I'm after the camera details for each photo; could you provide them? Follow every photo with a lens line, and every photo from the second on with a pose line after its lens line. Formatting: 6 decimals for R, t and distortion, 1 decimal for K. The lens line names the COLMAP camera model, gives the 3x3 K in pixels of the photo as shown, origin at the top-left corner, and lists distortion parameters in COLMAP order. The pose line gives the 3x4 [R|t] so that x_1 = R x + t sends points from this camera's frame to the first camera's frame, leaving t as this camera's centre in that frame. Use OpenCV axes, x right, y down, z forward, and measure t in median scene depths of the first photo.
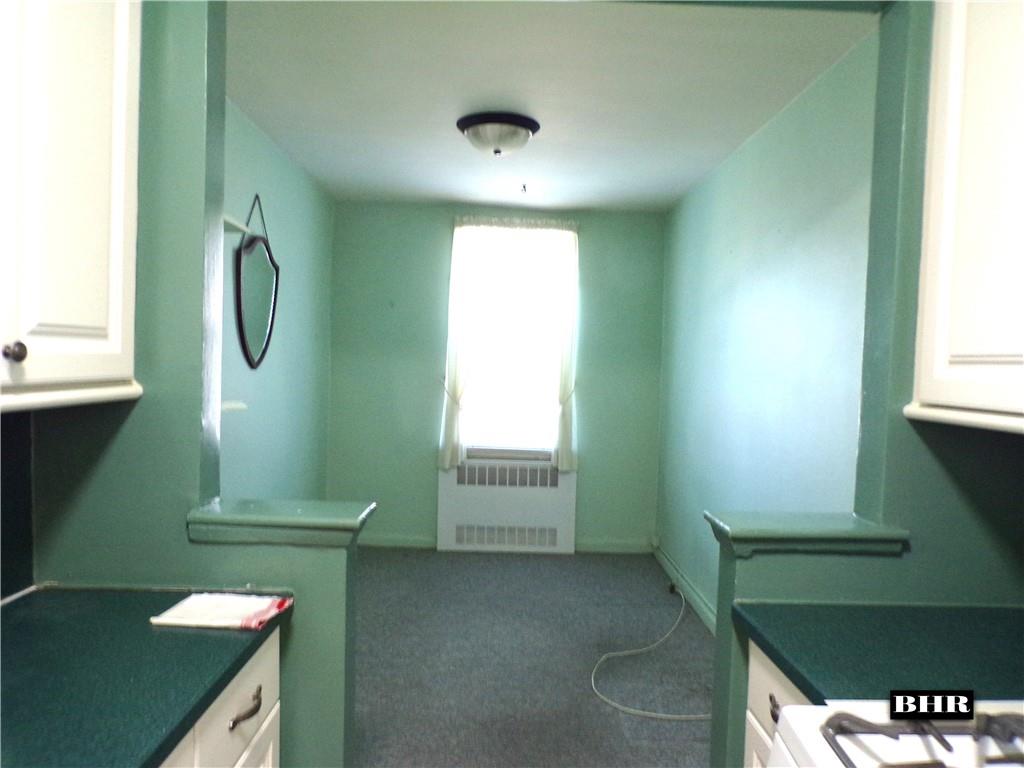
lens RADIAL K [[689.1, 0, 507.8], [0, 689.1, 389.5], [0, 0, 1]] dist [-0.020309, -0.001624]
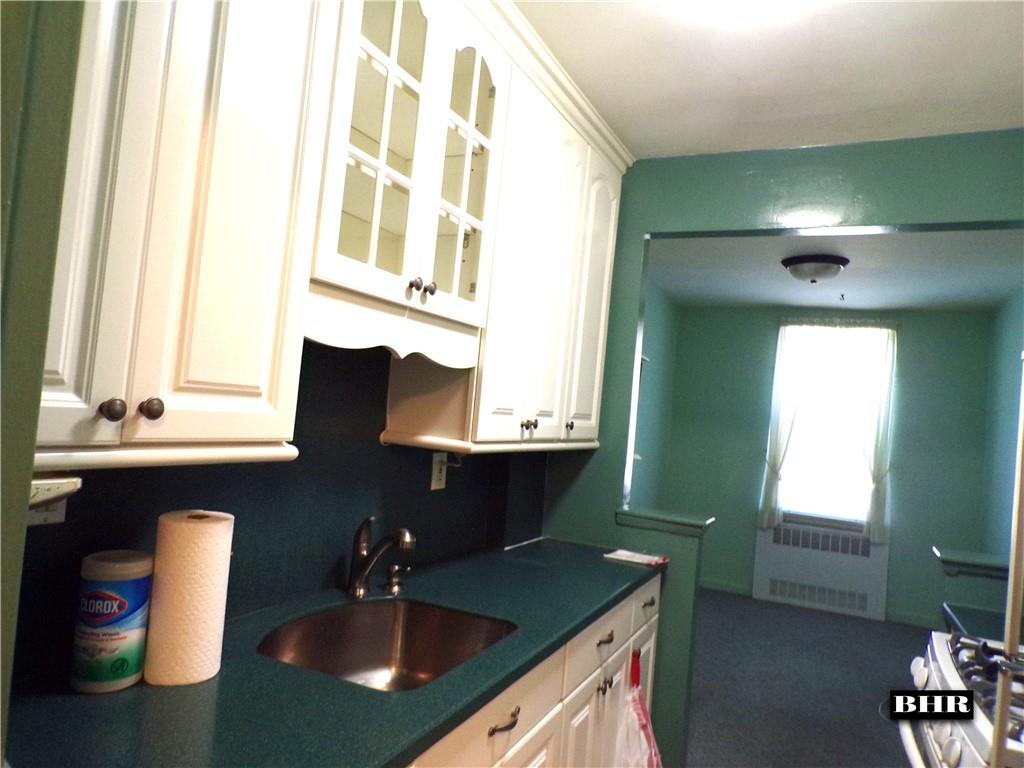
lens RADIAL K [[689.1, 0, 507.8], [0, 689.1, 389.5], [0, 0, 1]] dist [-0.020309, -0.001624]
pose [[0.894783, 0.030546, -0.445454, 0.035060], [-0.074353, 0.993921, -0.081197, 0.006726], [0.440266, 0.105775, 0.891615, -0.270098]]
